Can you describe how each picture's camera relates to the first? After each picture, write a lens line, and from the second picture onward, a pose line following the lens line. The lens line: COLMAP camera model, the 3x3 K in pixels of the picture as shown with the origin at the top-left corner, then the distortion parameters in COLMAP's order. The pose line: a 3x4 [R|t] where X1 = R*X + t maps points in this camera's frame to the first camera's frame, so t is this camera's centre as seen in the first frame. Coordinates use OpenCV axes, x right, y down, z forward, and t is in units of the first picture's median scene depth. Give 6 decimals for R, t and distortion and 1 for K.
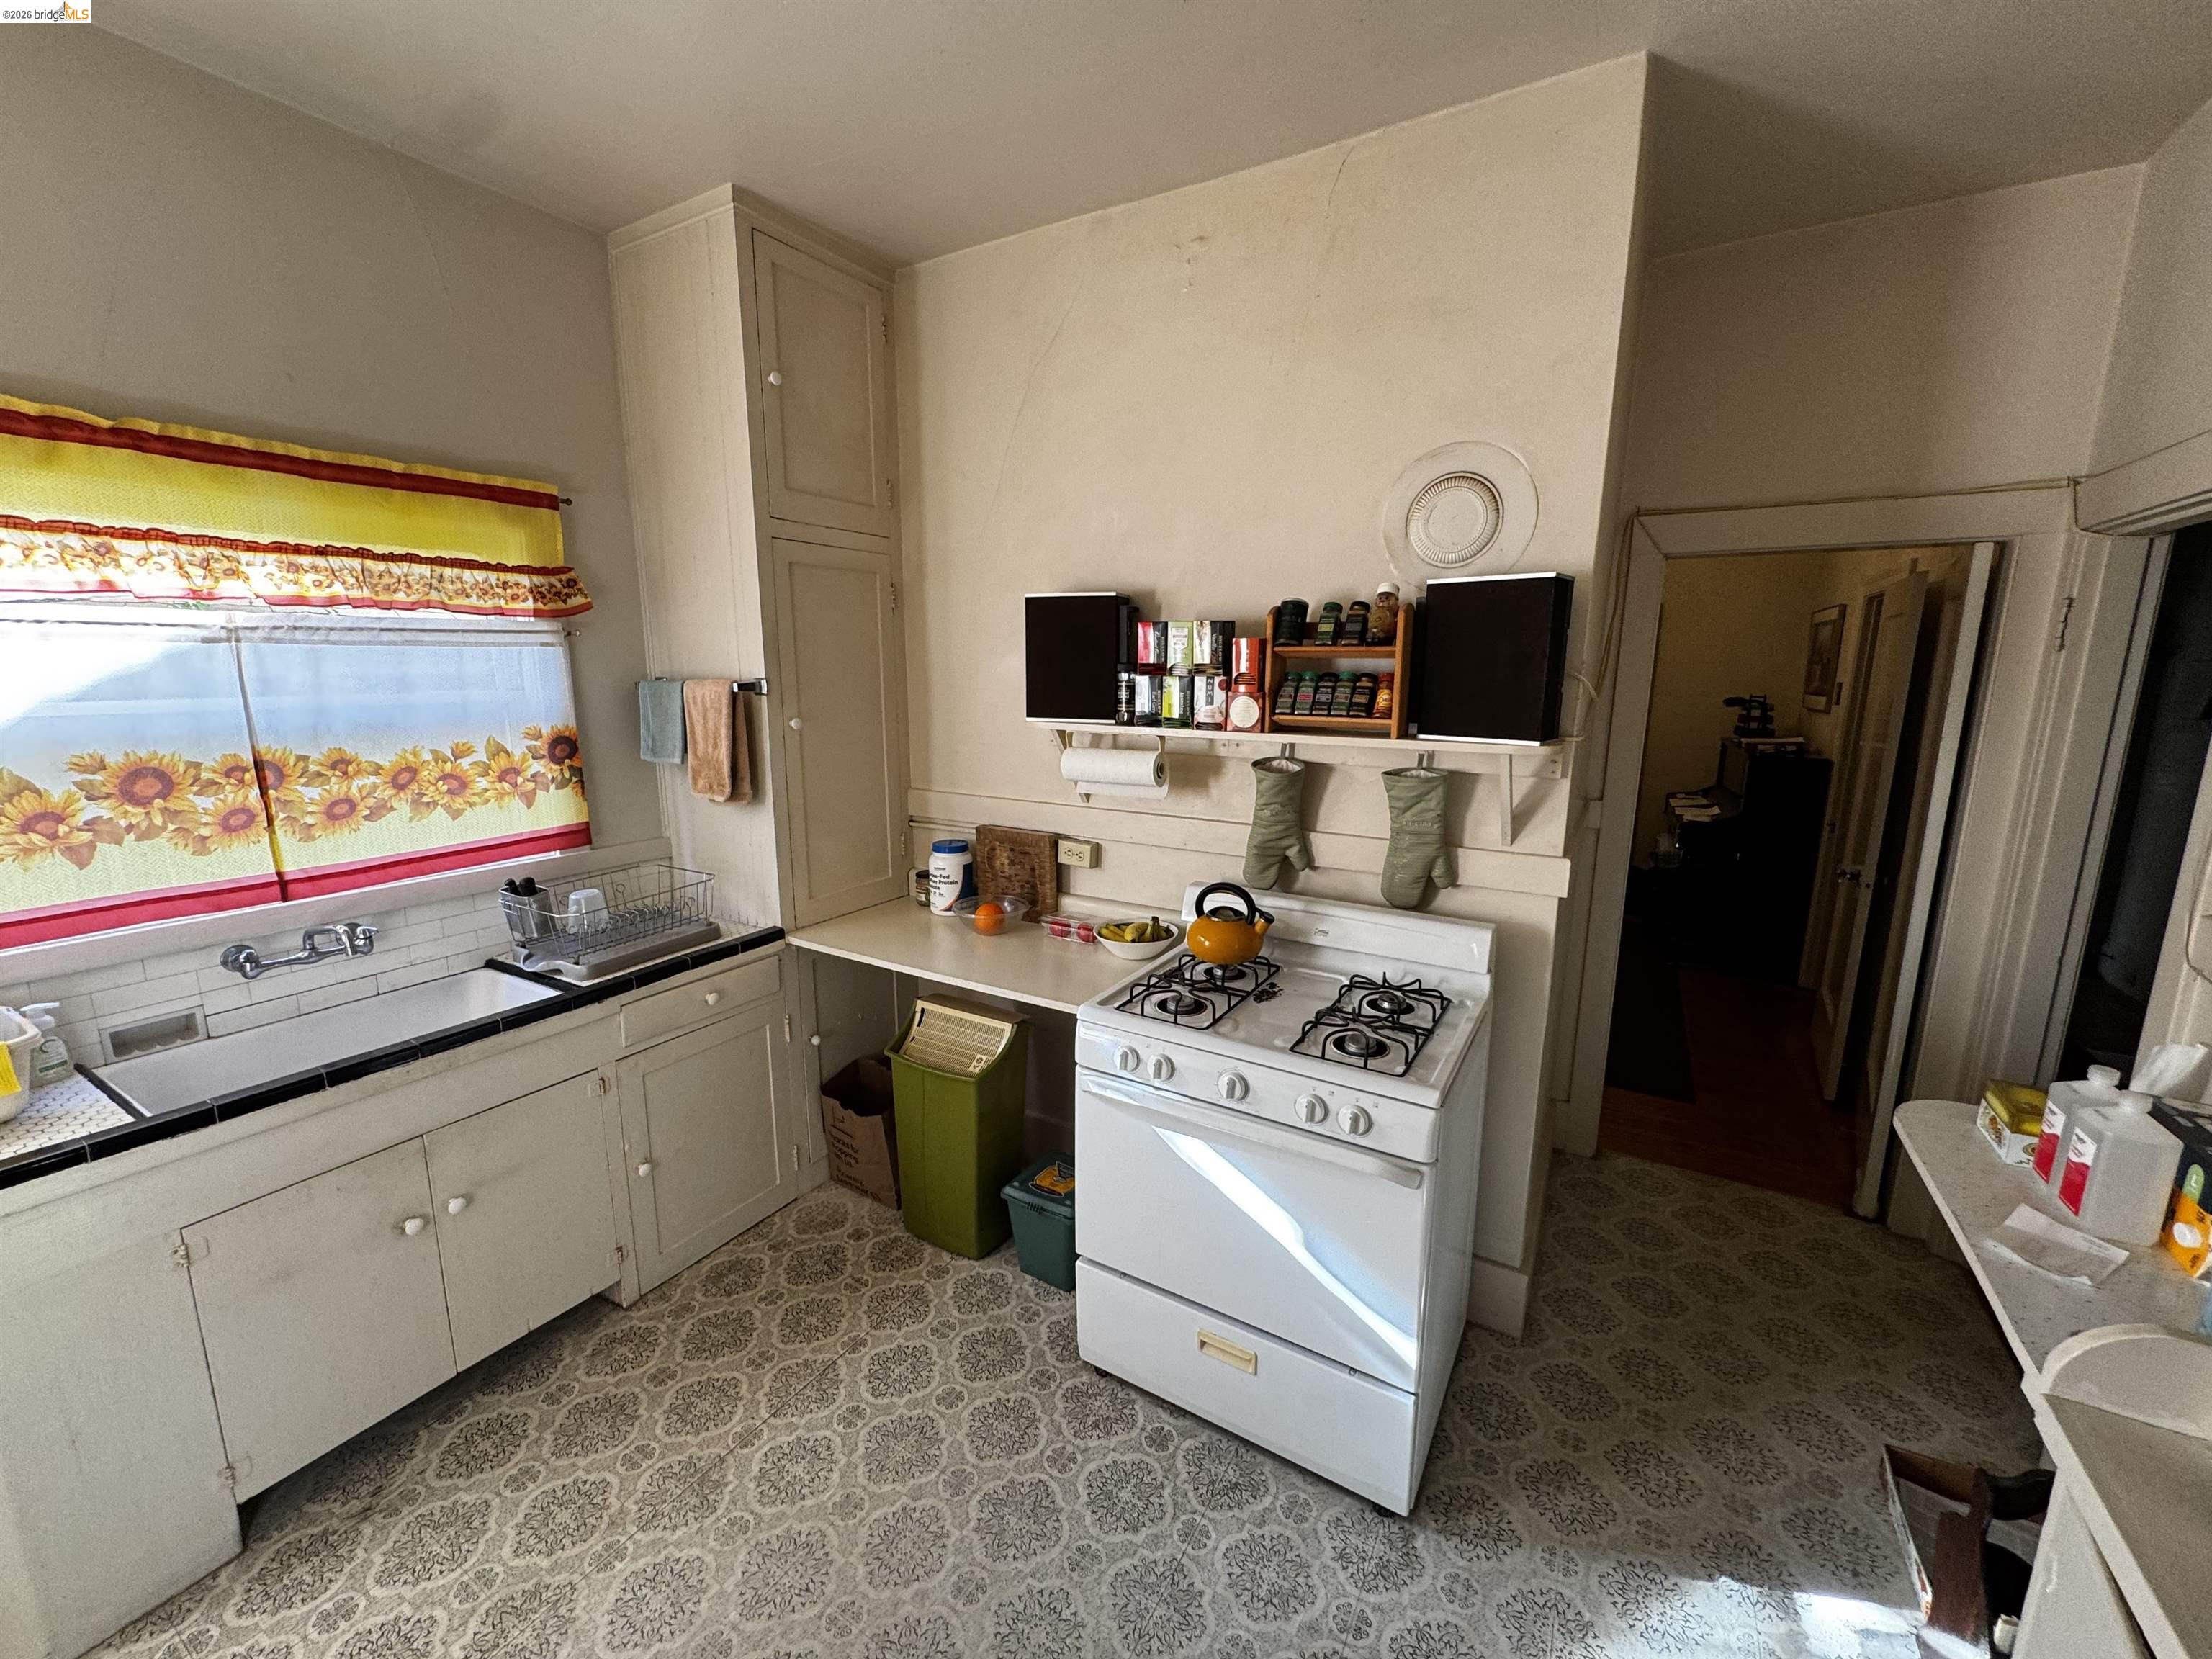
lens RADIAL K [[878.5, 0, 1105.9], [0, 878.5, 825.4], [0, 0, 1]] dist [-0.002890, -0.000003]
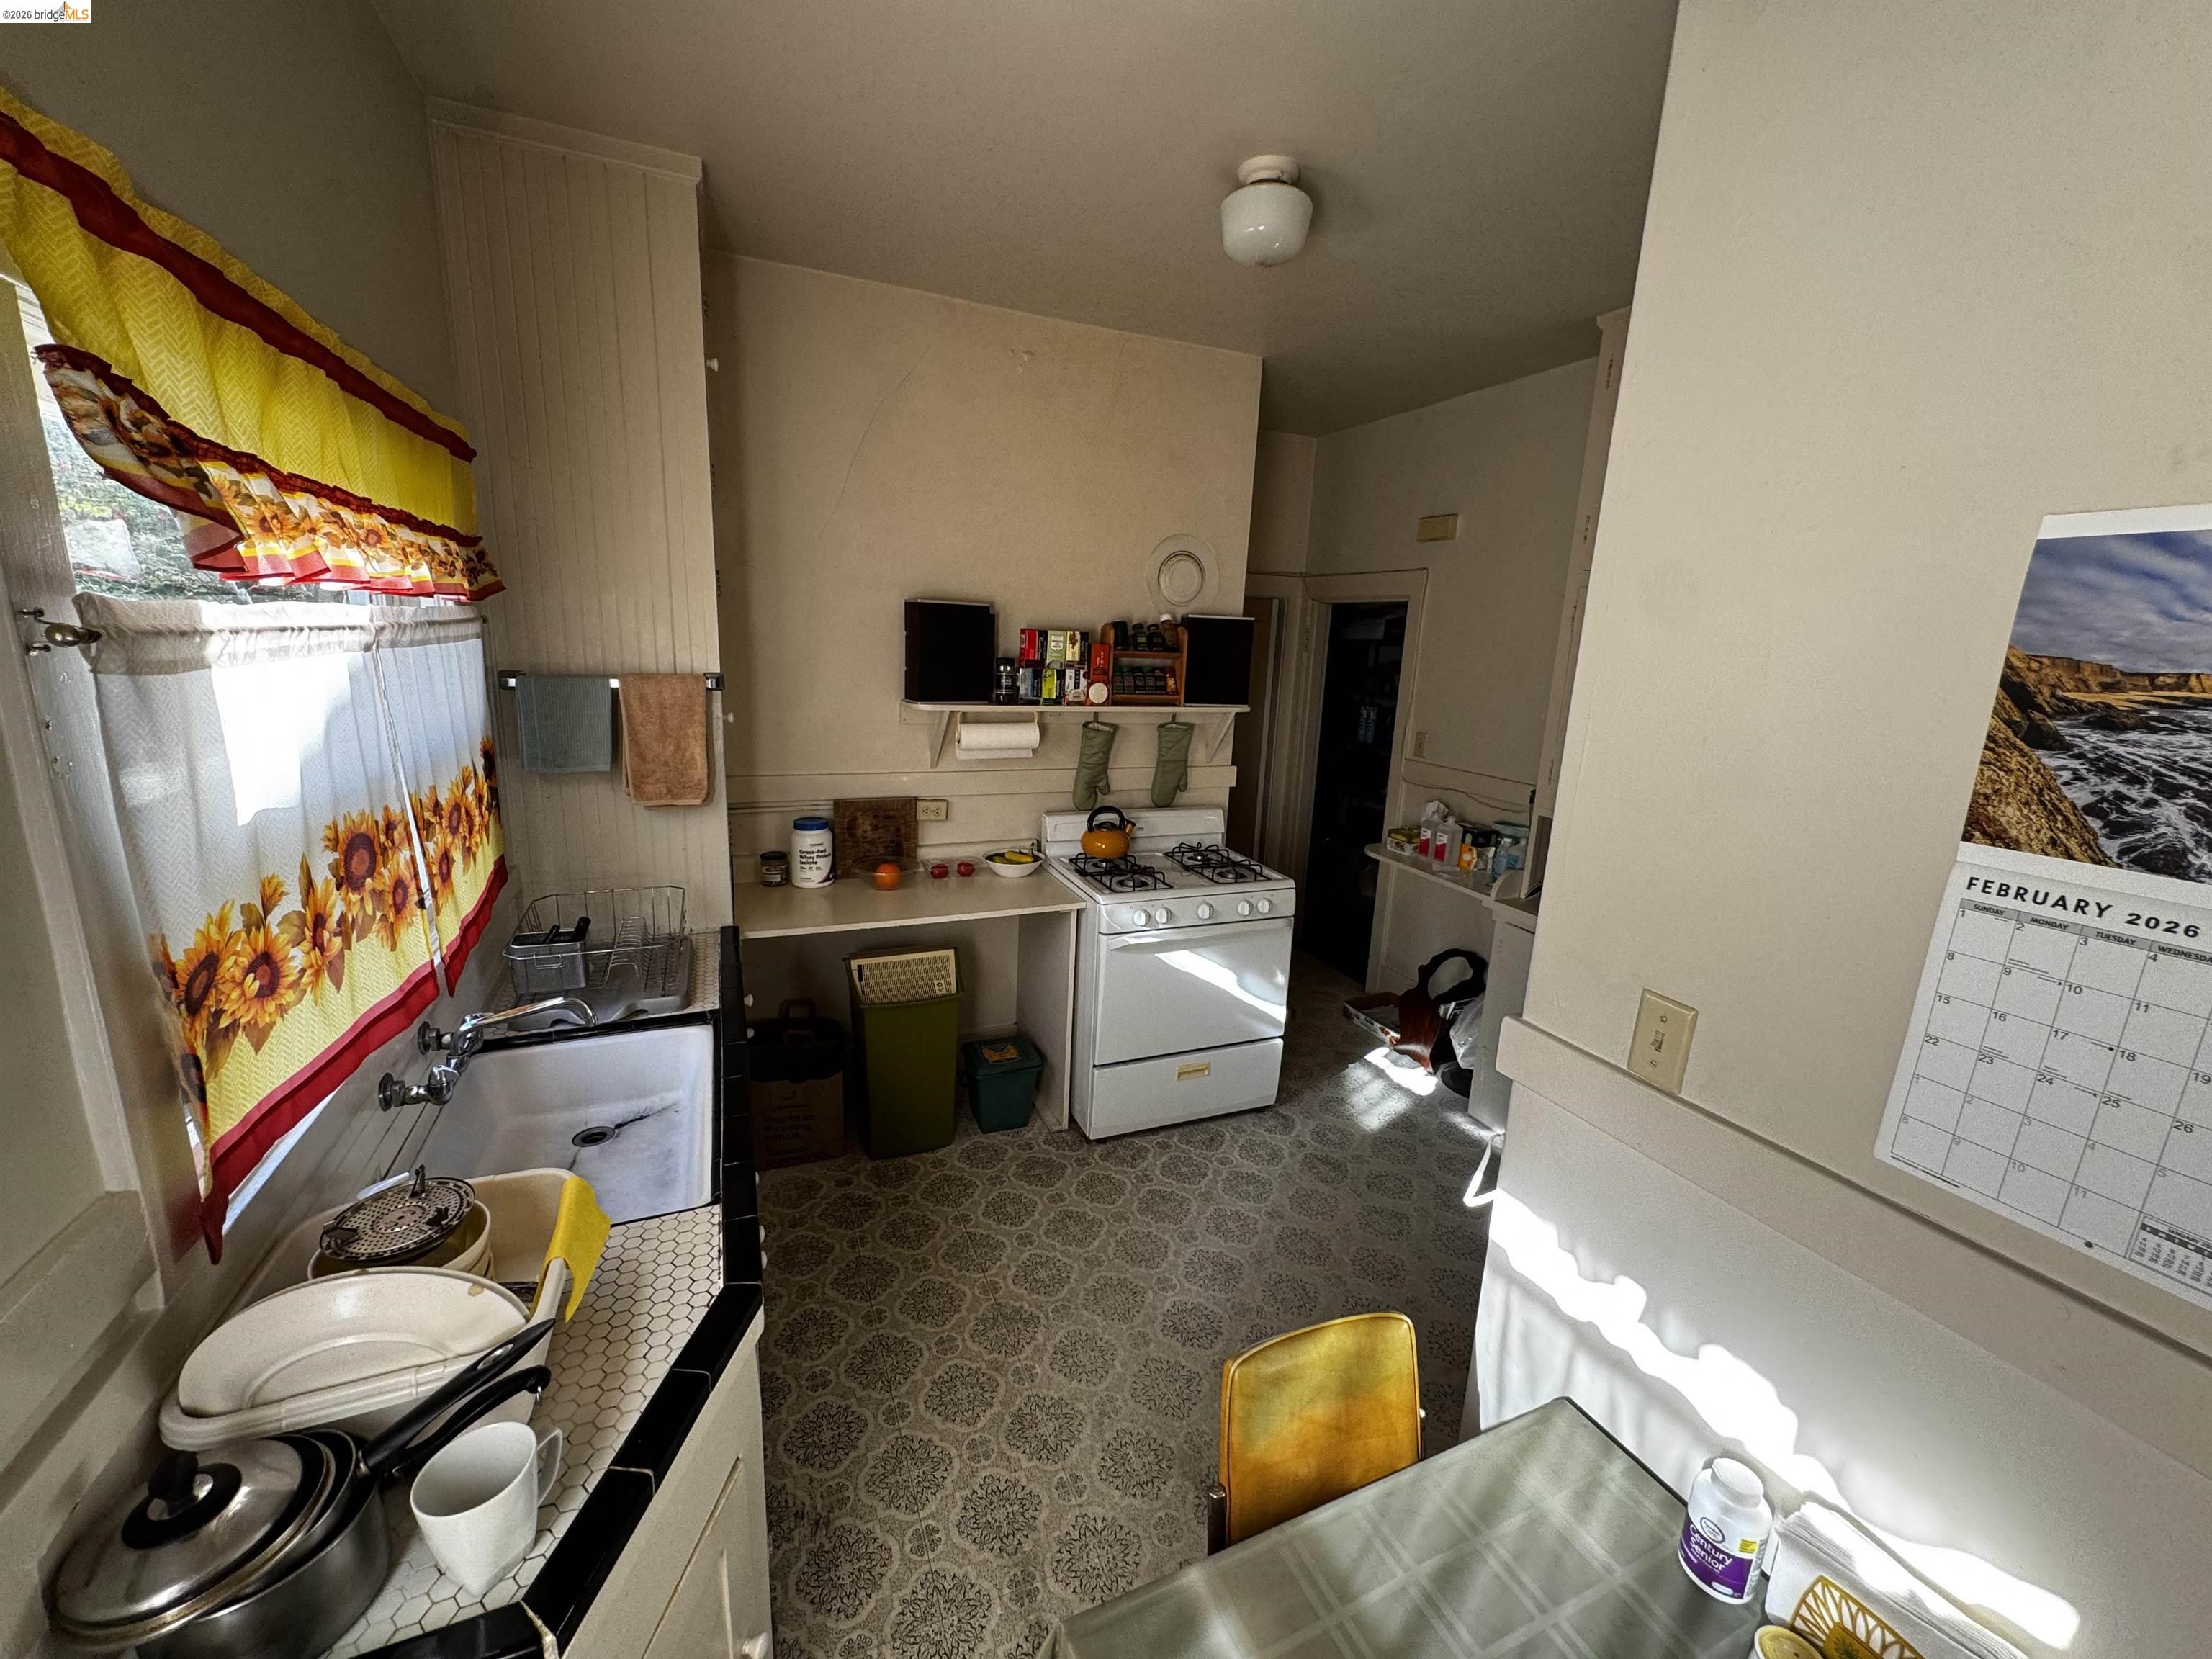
lens RADIAL K [[878.5, 0, 1105.9], [0, 878.5, 825.4], [0, 0, 1]] dist [-0.002890, -0.000003]
pose [[0.586267, -0.154714, 0.795207, -1.093564], [0.109622, 0.987717, 0.111349, -0.072183], [-0.802667, 0.021892, 0.596025, 0.092818]]
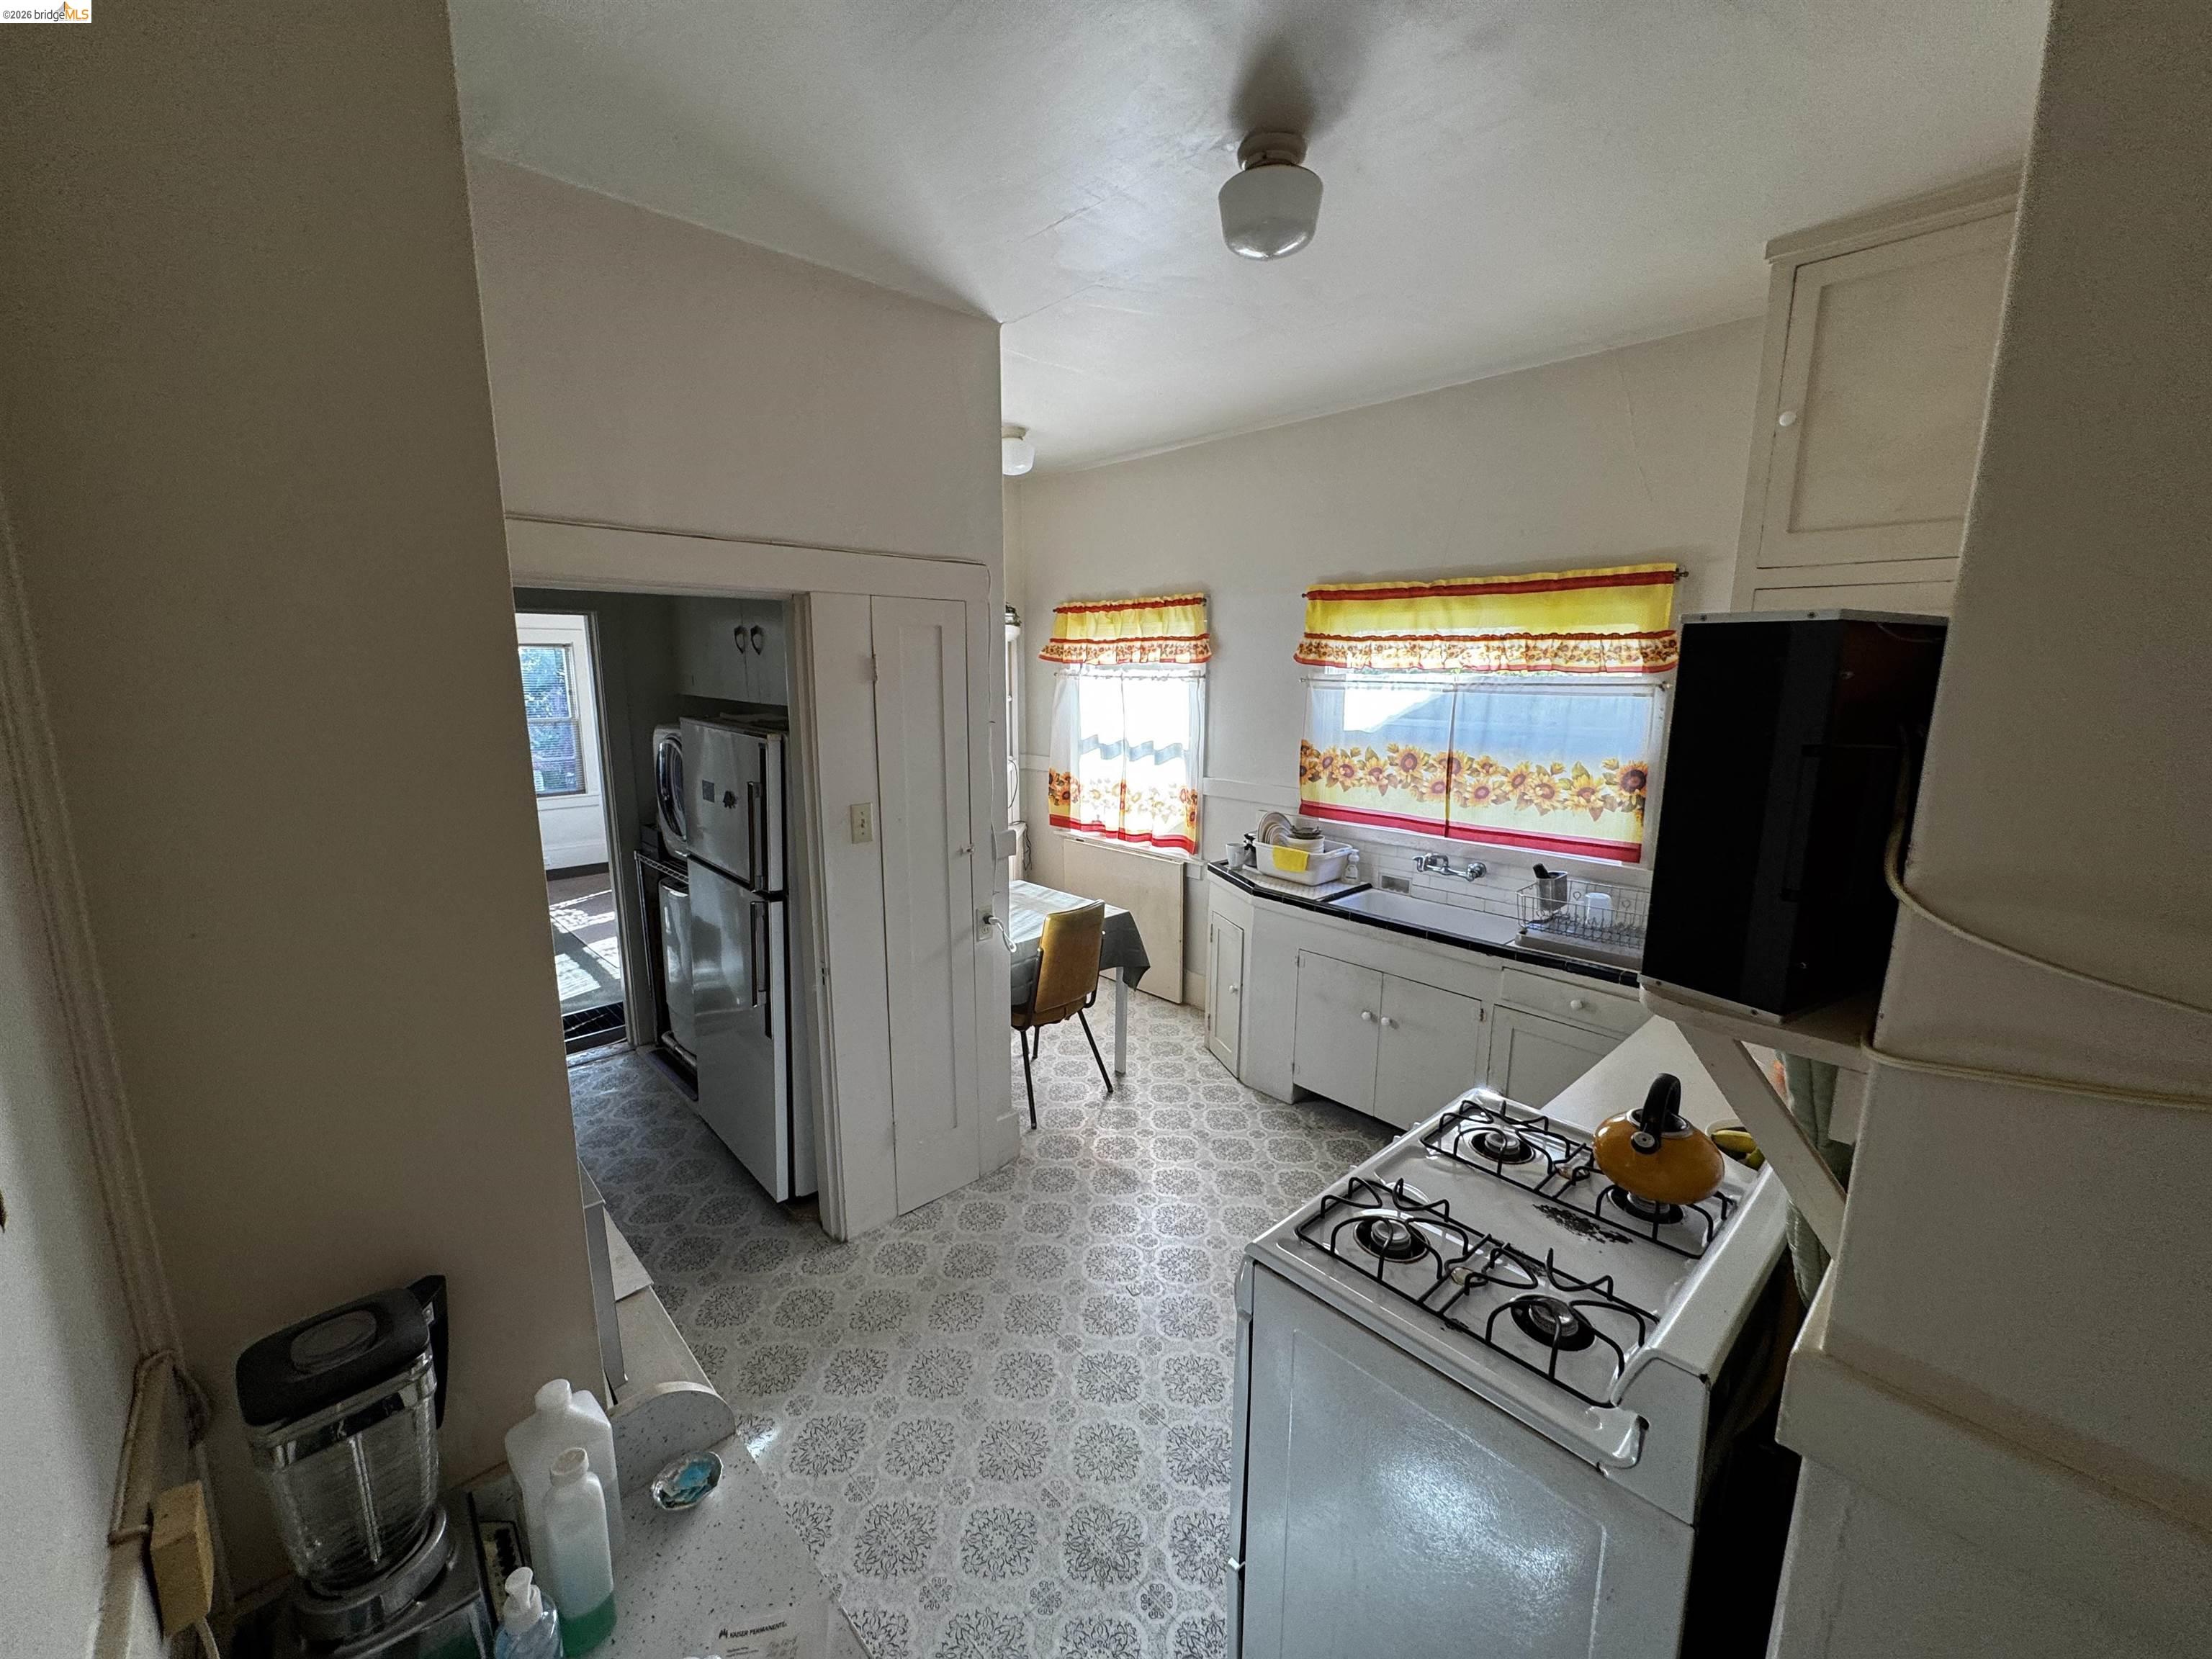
lens RADIAL K [[878.5, 0, 1105.9], [0, 878.5, 825.4], [0, 0, 1]] dist [-0.002890, -0.000003]
pose [[-0.273525, 0.168270, -0.947032, 0.867105], [-0.181924, 0.957758, 0.222720, -0.193023], [0.944504, 0.233207, -0.231358, 0.709932]]
